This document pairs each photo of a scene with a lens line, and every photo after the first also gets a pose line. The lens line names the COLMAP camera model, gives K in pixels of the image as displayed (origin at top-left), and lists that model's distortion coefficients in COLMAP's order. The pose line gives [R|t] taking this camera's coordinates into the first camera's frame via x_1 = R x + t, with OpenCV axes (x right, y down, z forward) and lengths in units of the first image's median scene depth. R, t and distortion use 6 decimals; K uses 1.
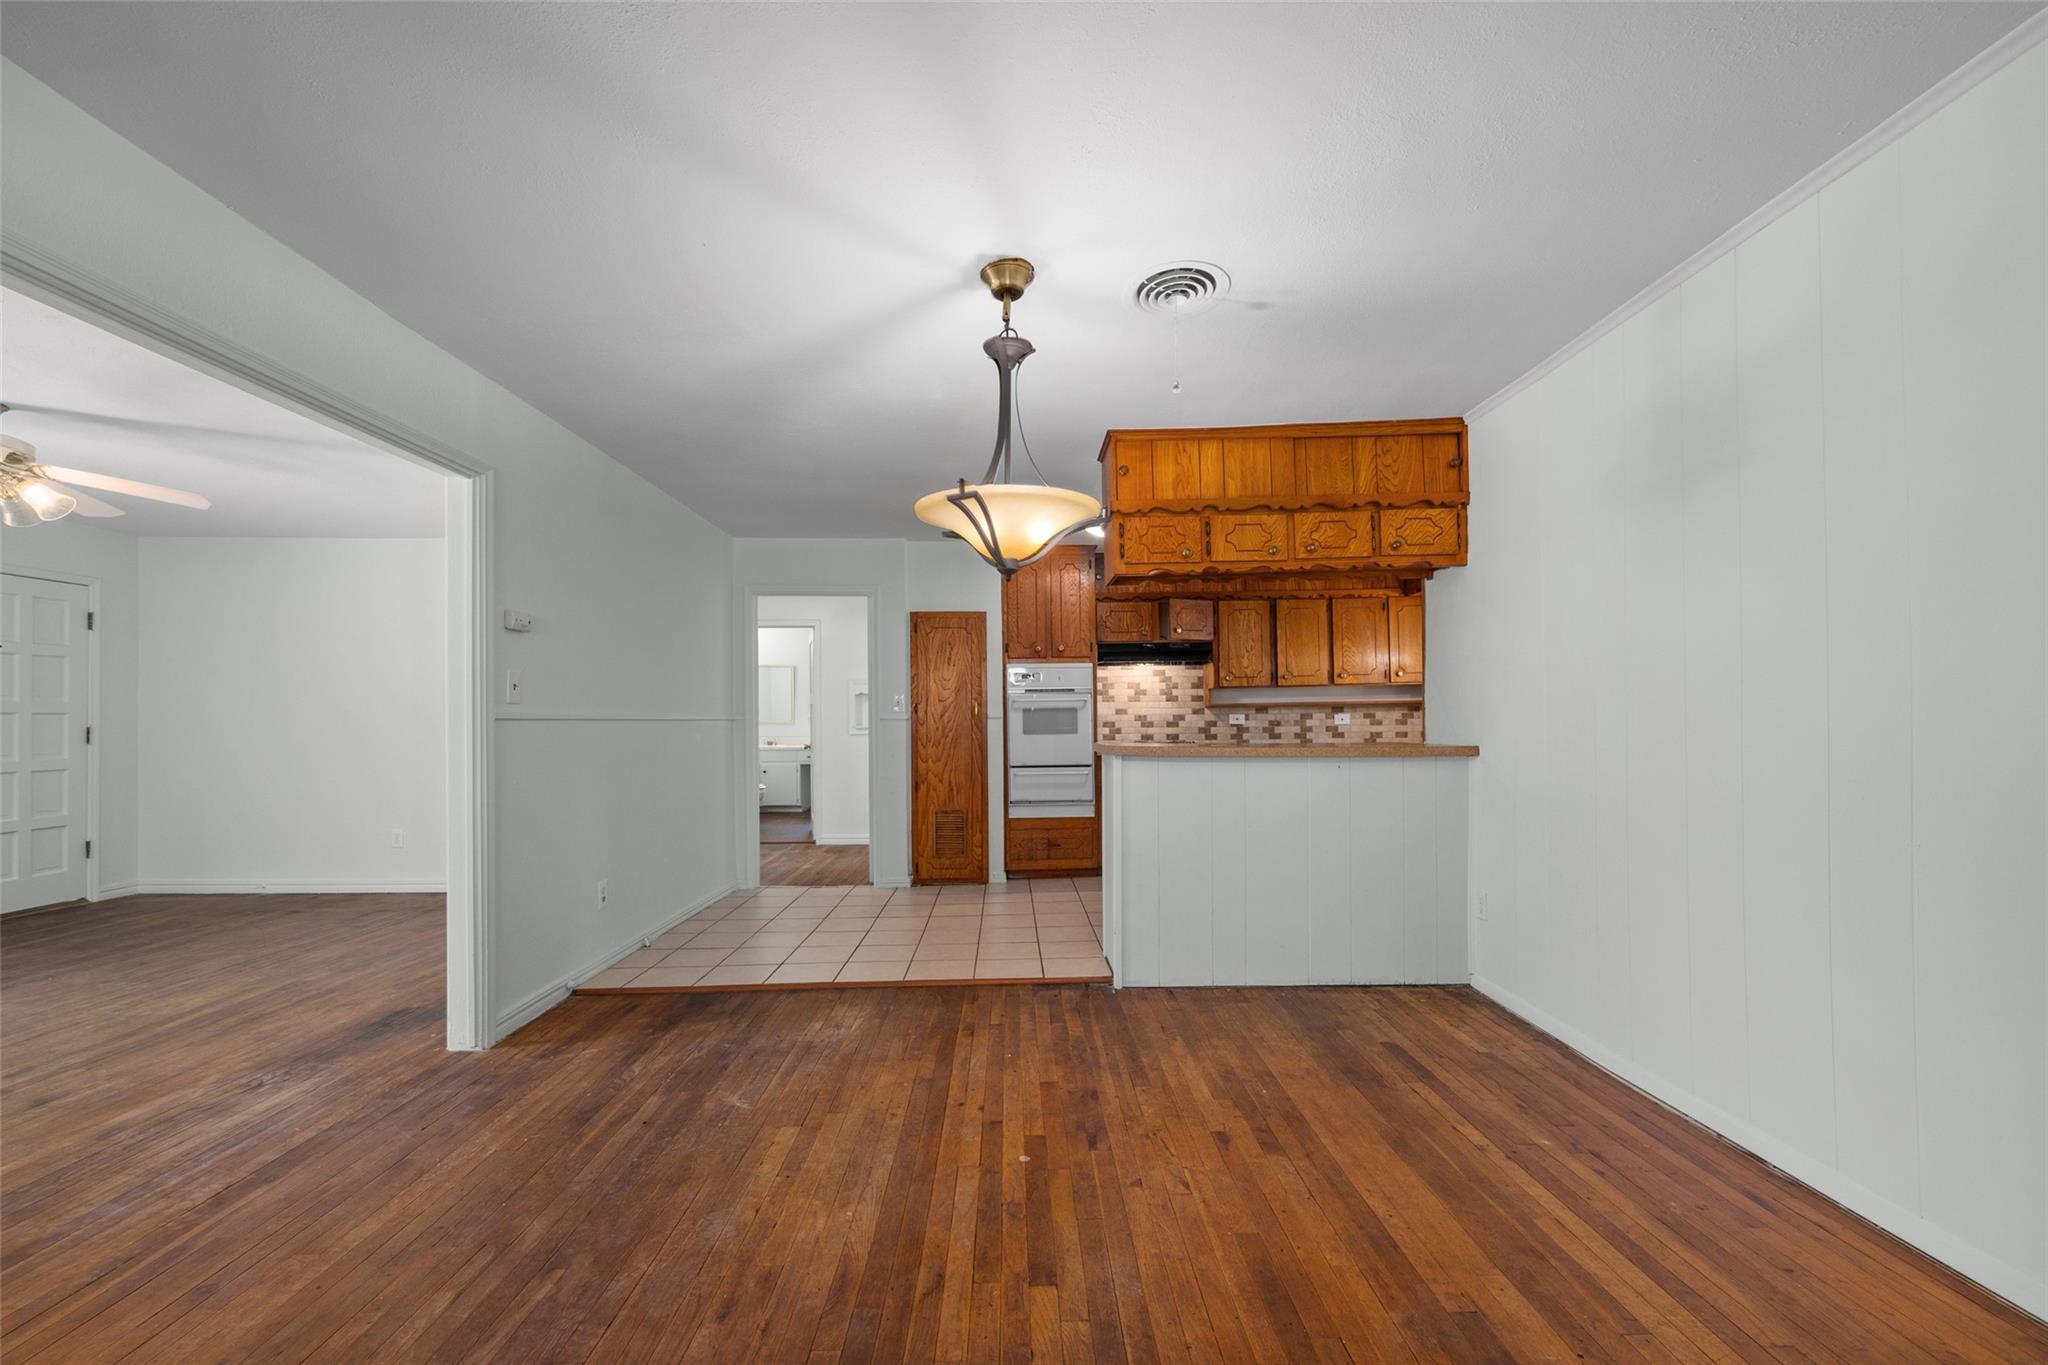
lens RADIAL K [[818.4, 0, 1025.3], [0, 818.4, 697.4], [0, 0, 1]] dist [-0.010090, -0.000375]
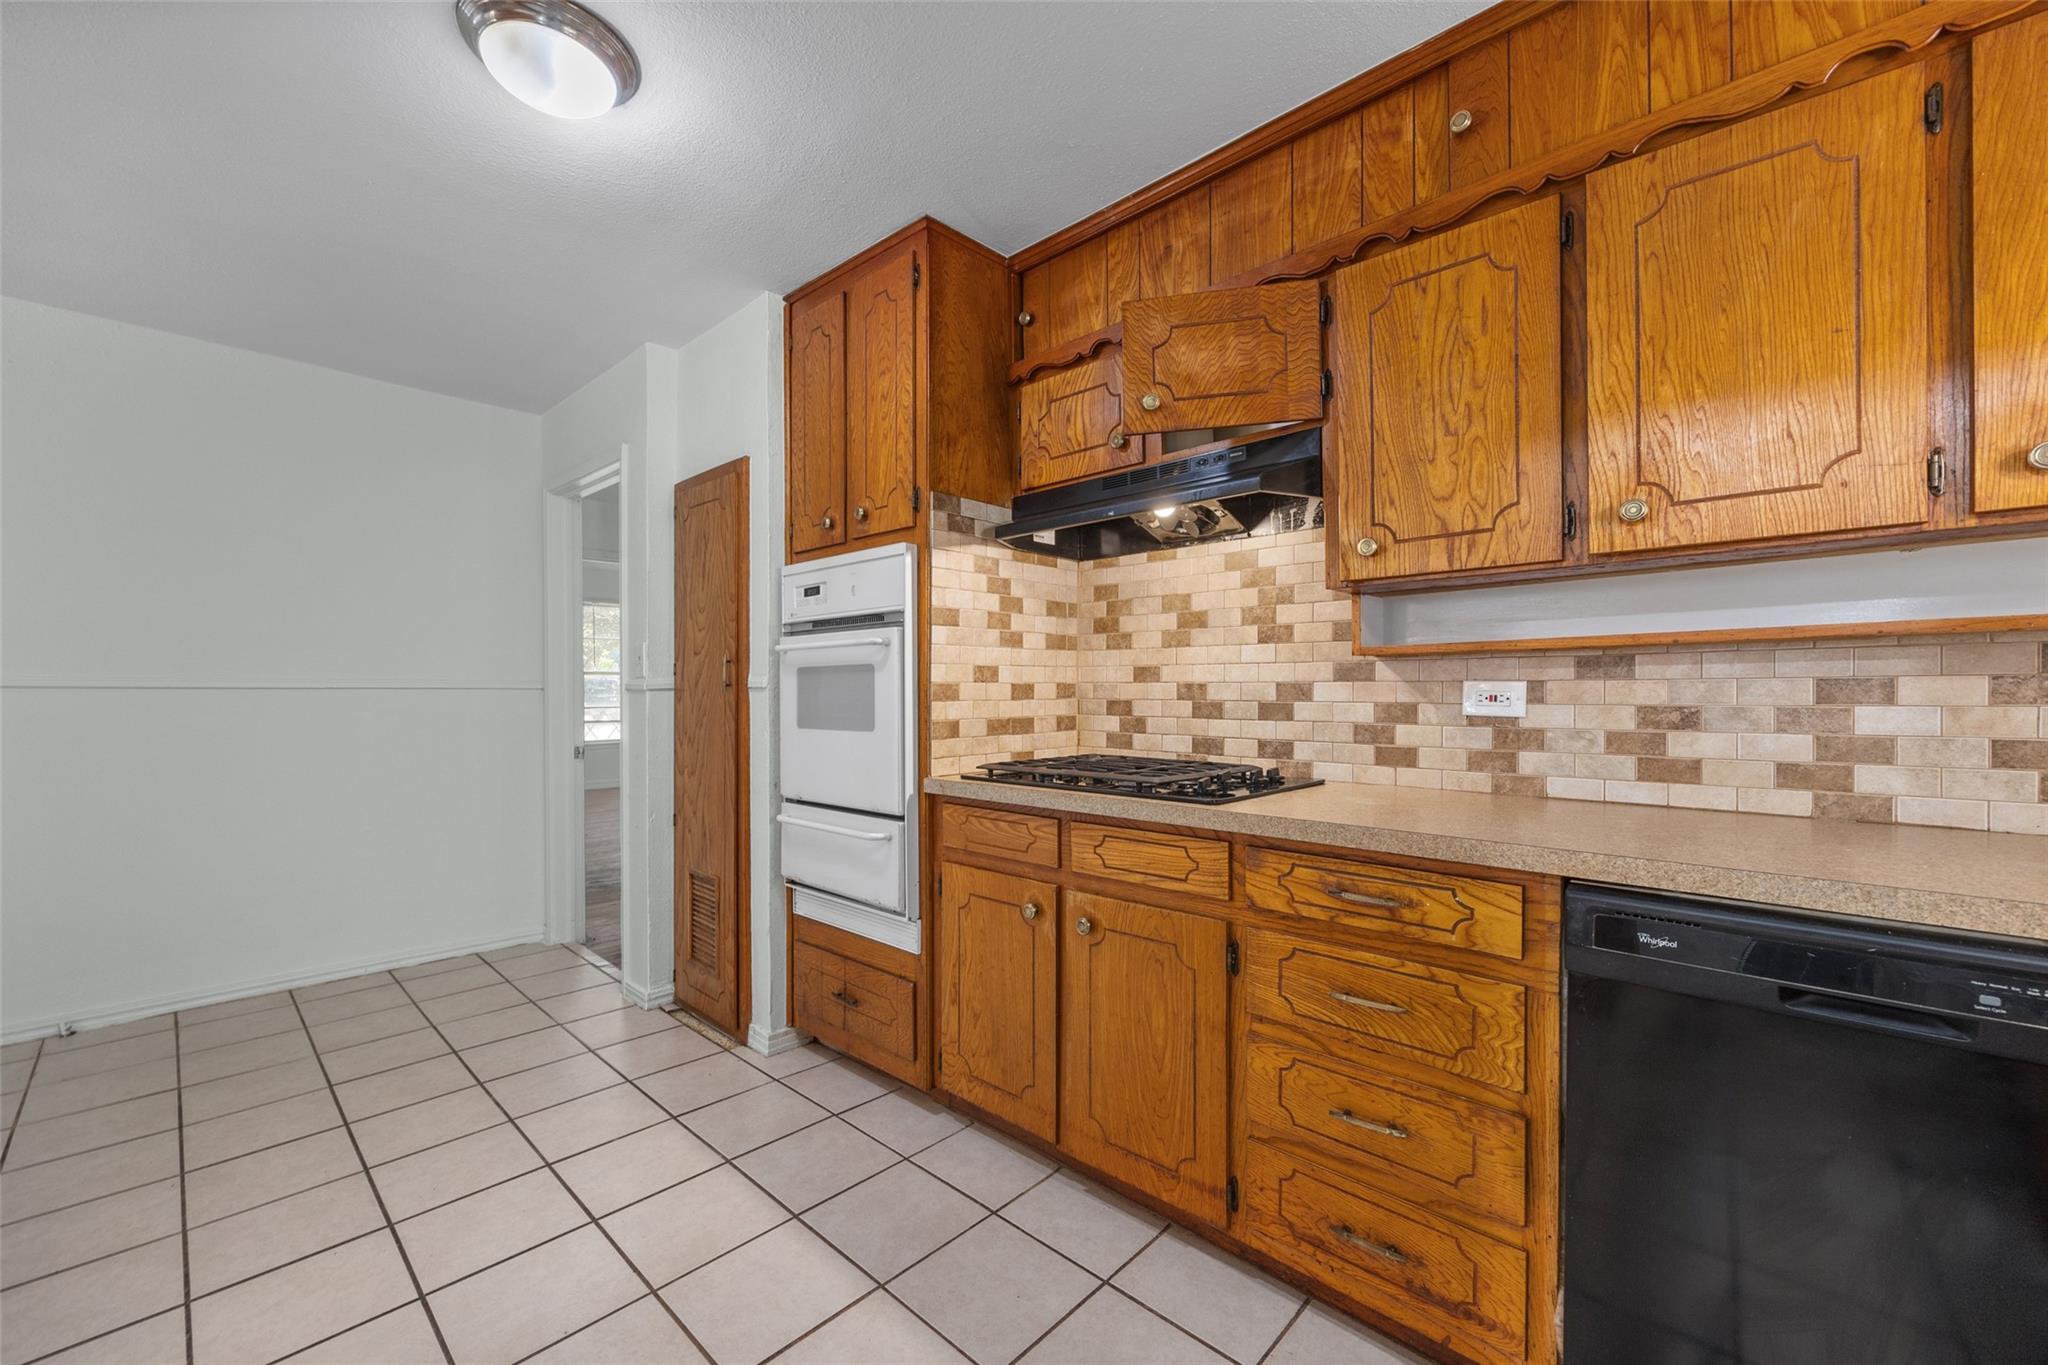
lens RADIAL K [[818.4, 0, 1012.9], [0, 818.4, 695.8], [0, 0, 1]] dist [-0.010090, -0.000375]
pose [[0.698521, 0.013075, -0.715470, 0.342780], [0.013778, 0.999402, 0.031716, 0.014707], [0.715457, -0.032011, 0.697923, 0.692789]]
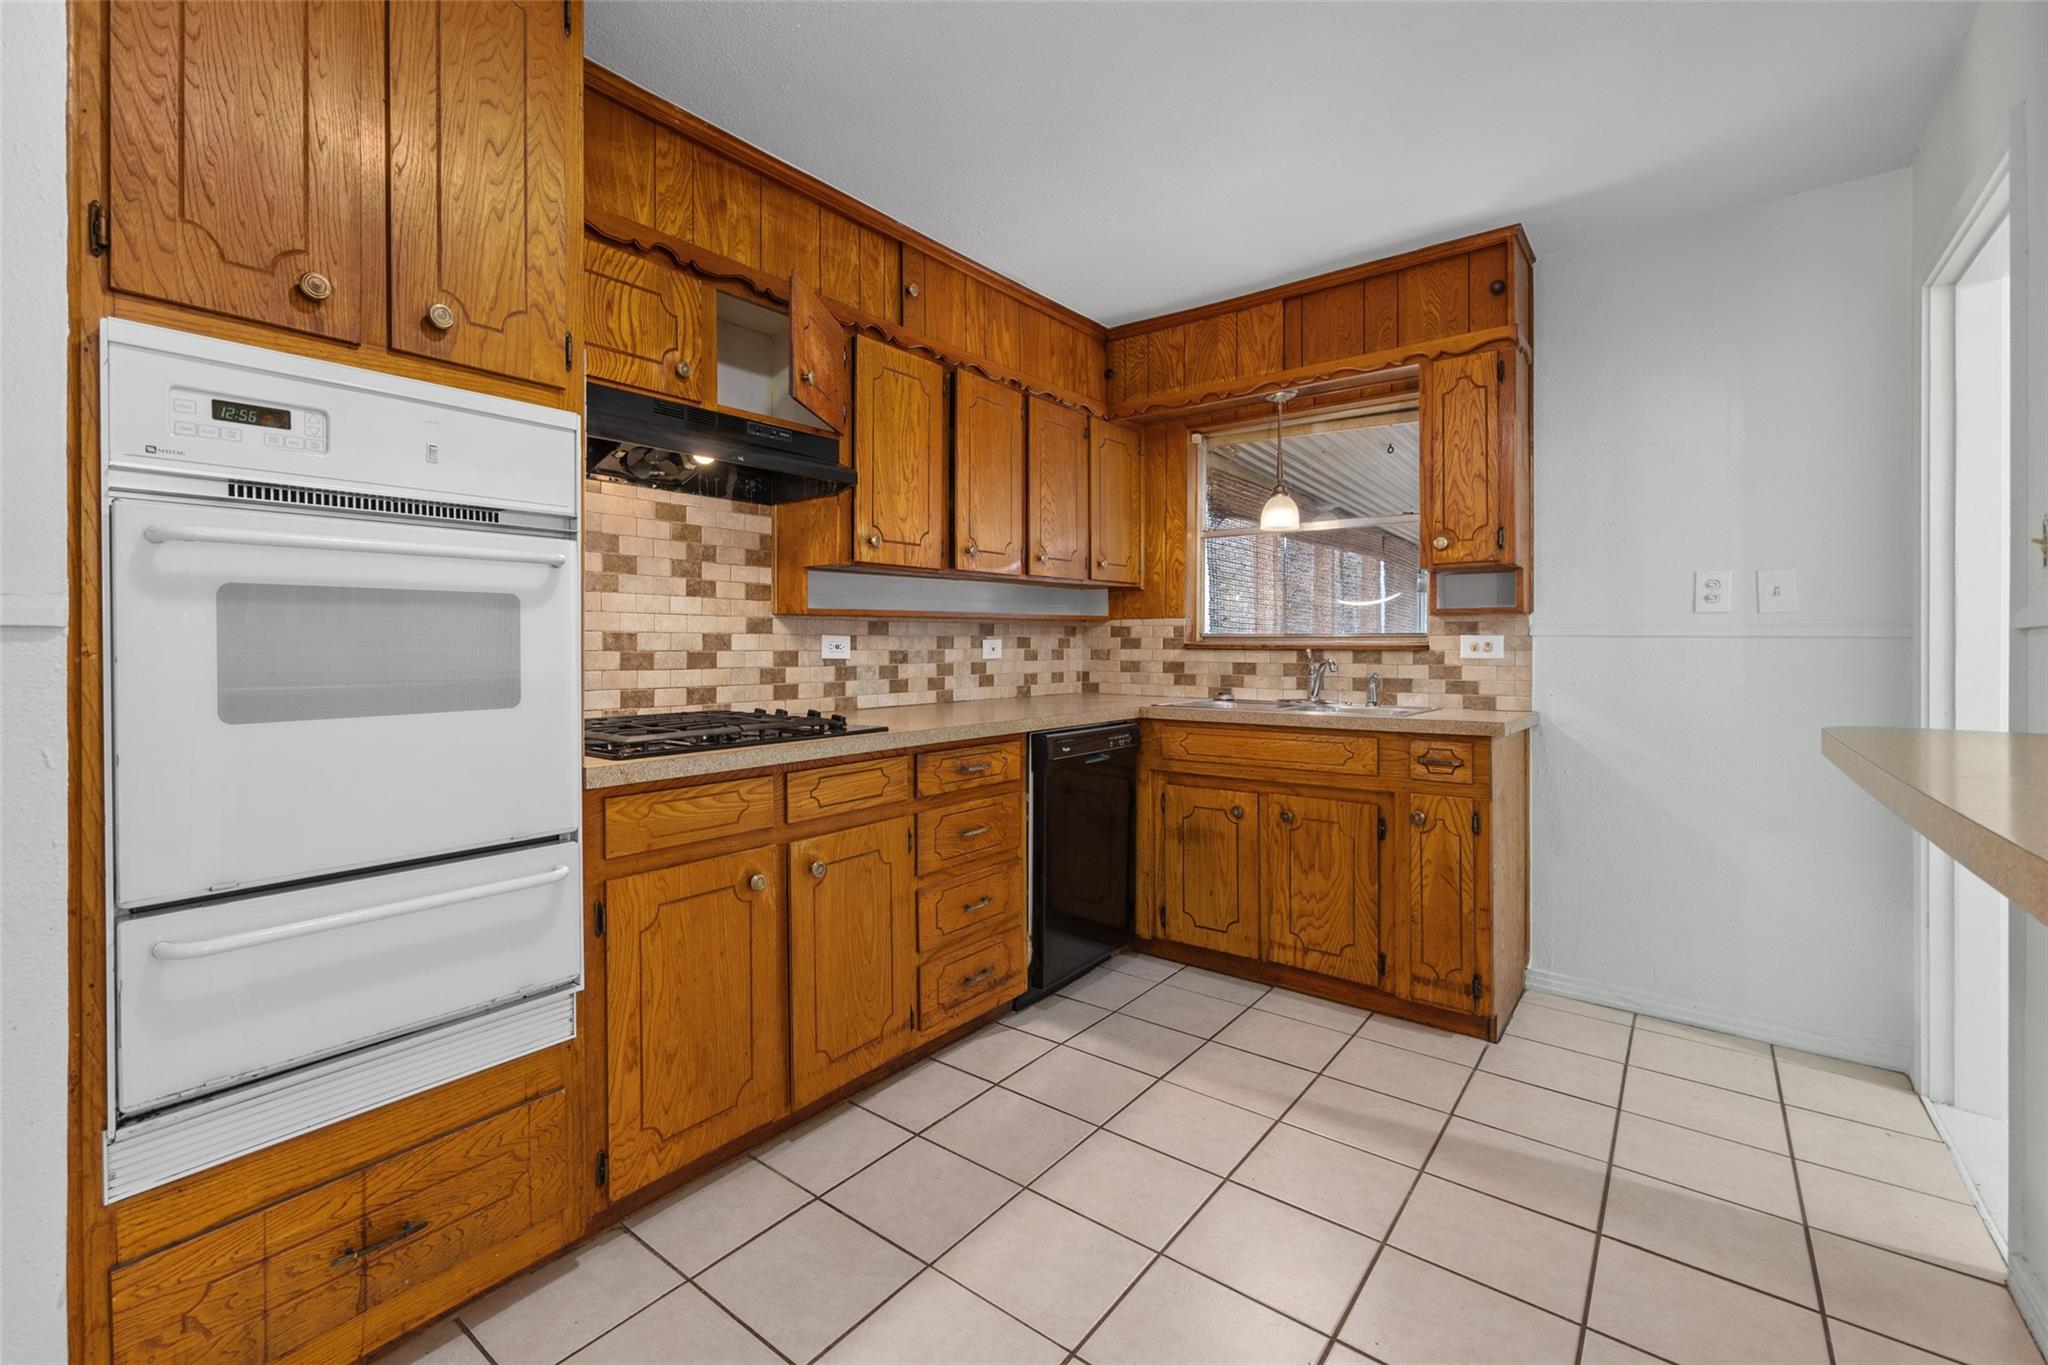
lens RADIAL K [[874.6, 0, 919.7], [0, 874.6, 641.1], [0, 0, 1]] dist [-0.001993, 0.000332]
pose [[0.686151, 0.013257, 0.727338, -0.033375], [-0.028602, 0.999552, 0.008763, 0.018517], [-0.726897, -0.026816, 0.686223, 0.667482]]
